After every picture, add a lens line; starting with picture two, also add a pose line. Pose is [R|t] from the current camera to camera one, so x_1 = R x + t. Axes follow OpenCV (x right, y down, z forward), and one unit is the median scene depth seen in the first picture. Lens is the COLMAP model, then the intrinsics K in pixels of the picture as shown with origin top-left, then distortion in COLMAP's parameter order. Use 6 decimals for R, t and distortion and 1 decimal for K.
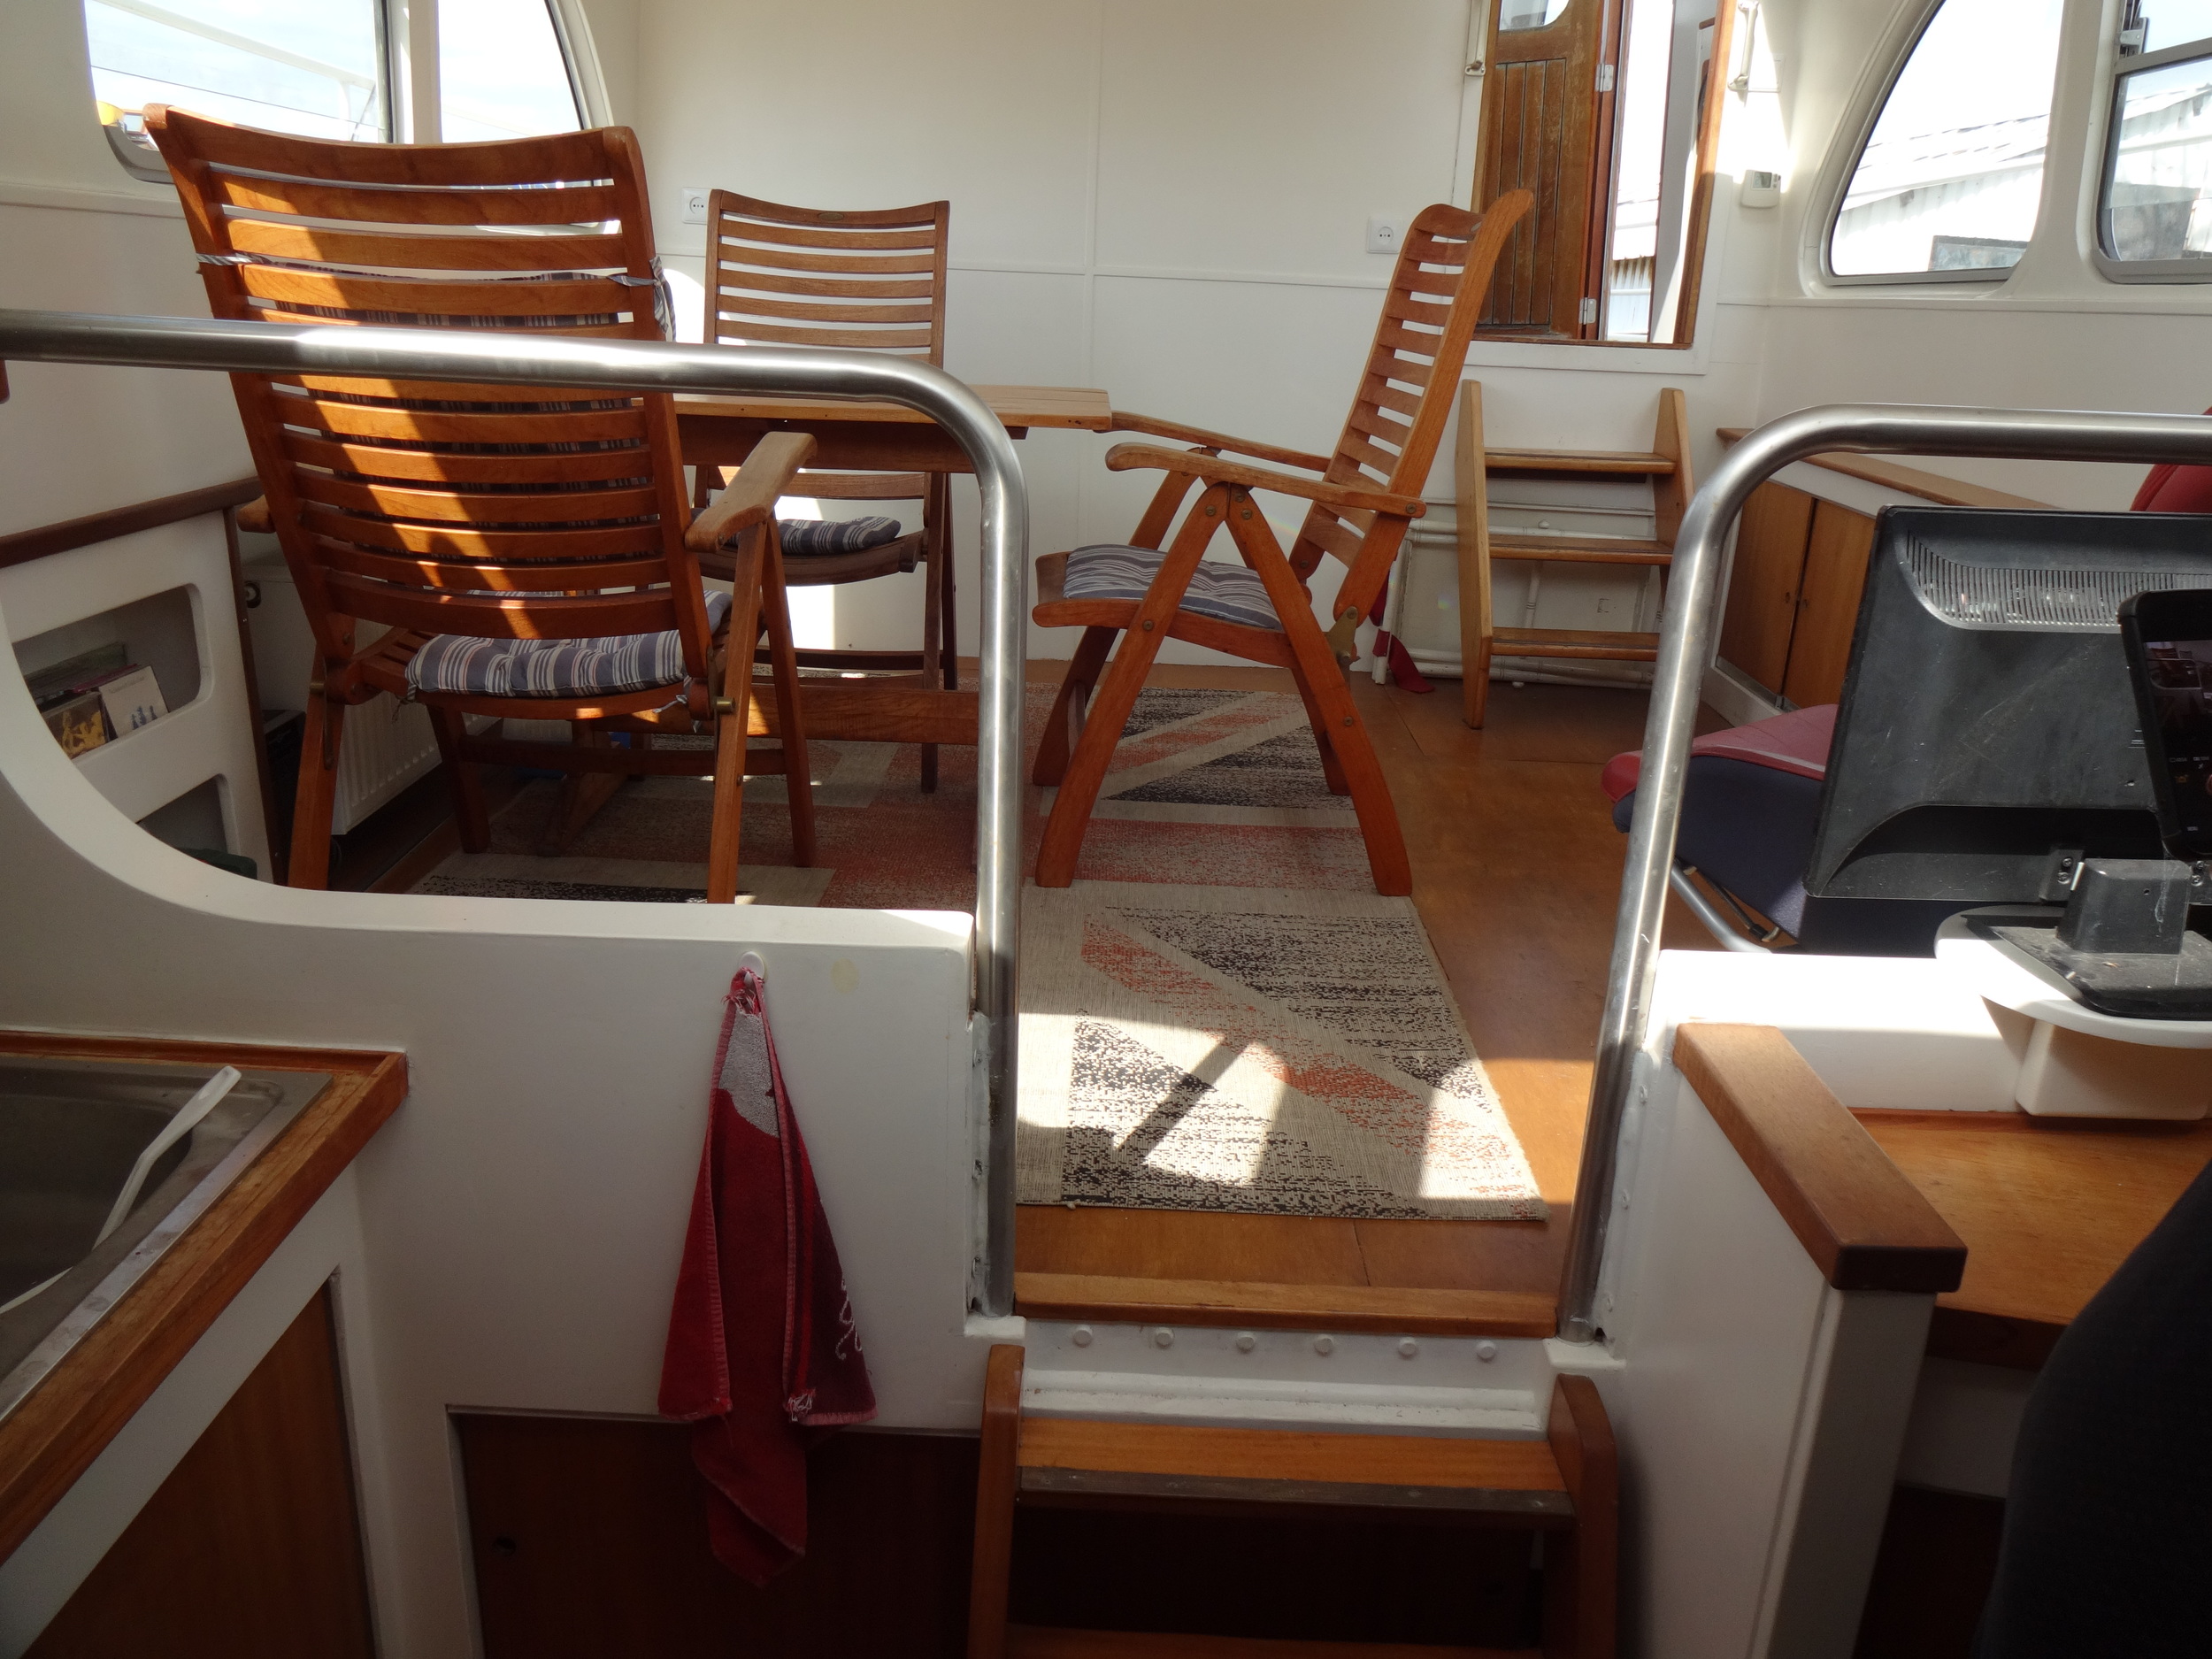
lens RADIAL K [[1622.4, 0, 1107.2], [0, 1622.4, 836.5], [0, 0, 1]] dist [-0.012252, 0.011615]
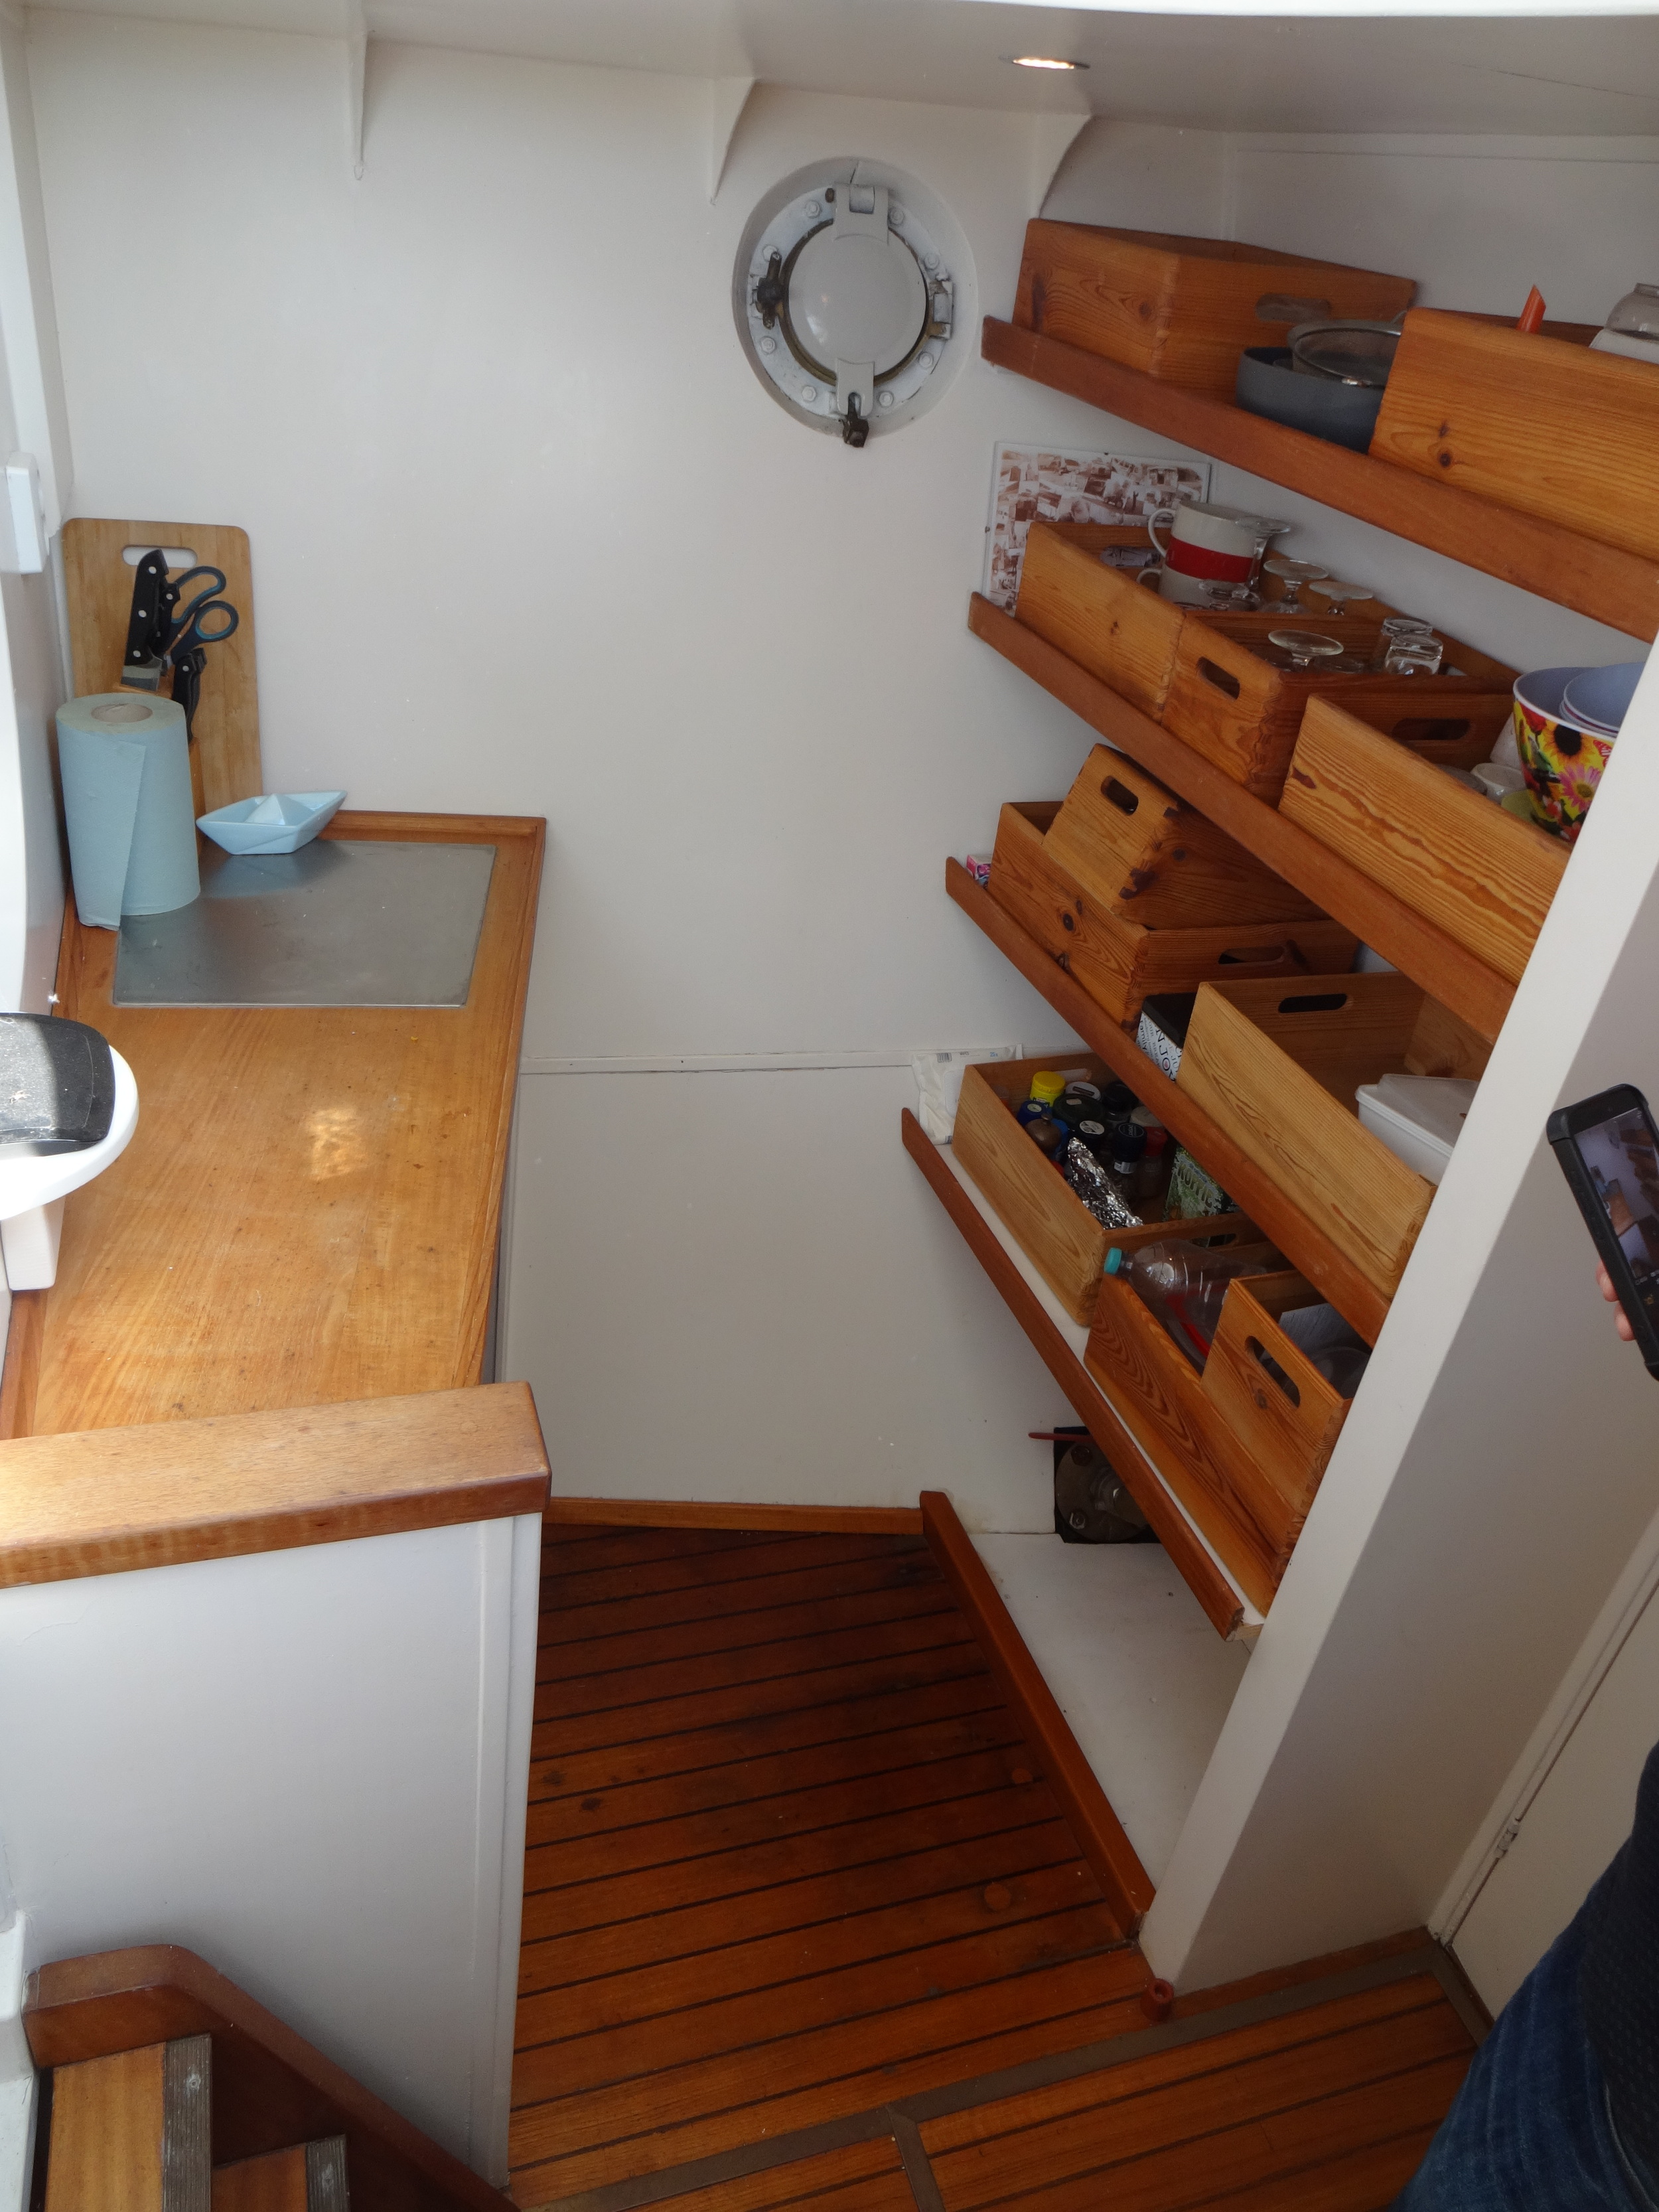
lens RADIAL K [[1623.7, 0, 830.2], [0, 1623.7, 1141.0], [0, 0, 1]] dist [-0.002113, 0.001161]
pose [[-0.303215, -0.585437, 0.751880, -0.122364], [0.173557, 0.741901, 0.647658, -0.319504], [-0.936984, 0.326874, -0.123349, 0.631470]]
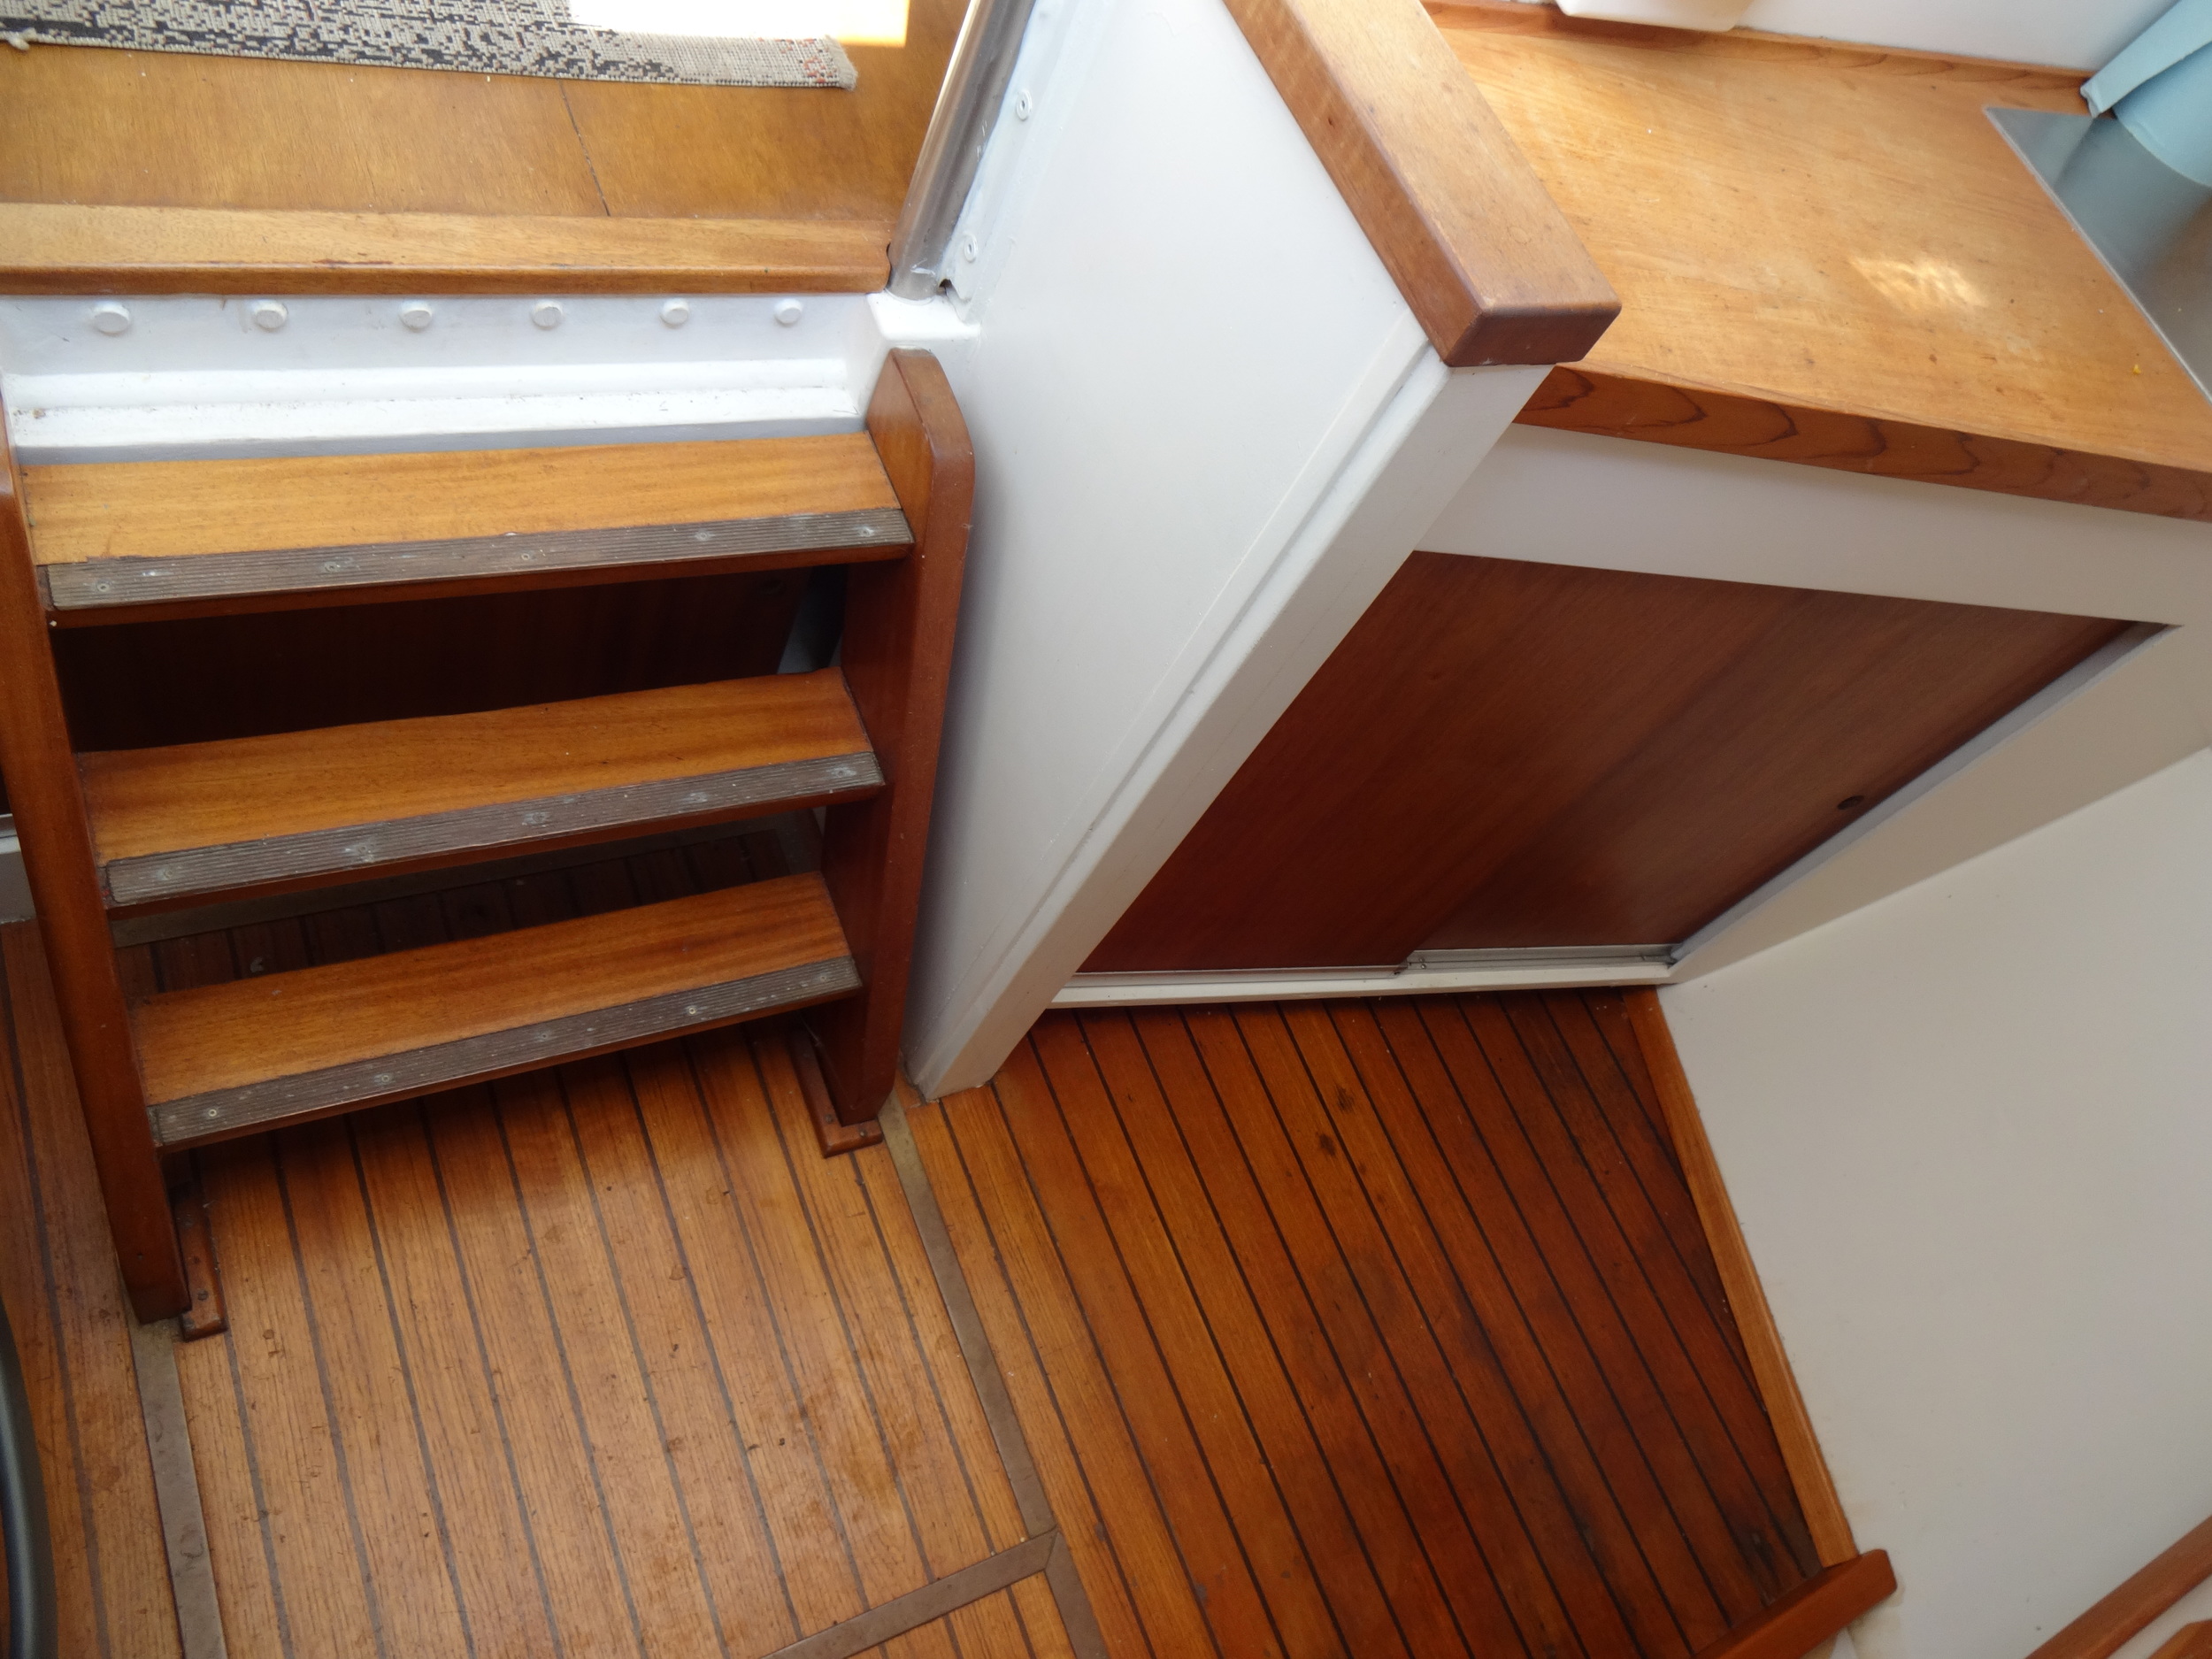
lens RADIAL K [[1622.4, 0, 1107.2], [0, 1622.4, 836.5], [0, 0, 1]] dist [-0.012252, 0.011615]
pose [[0.865679, -0.190261, 0.463035, -0.009243], [-0.183402, 0.740110, 0.646994, 0.012961], [-0.465794, -0.645010, 0.605804, 0.380231]]
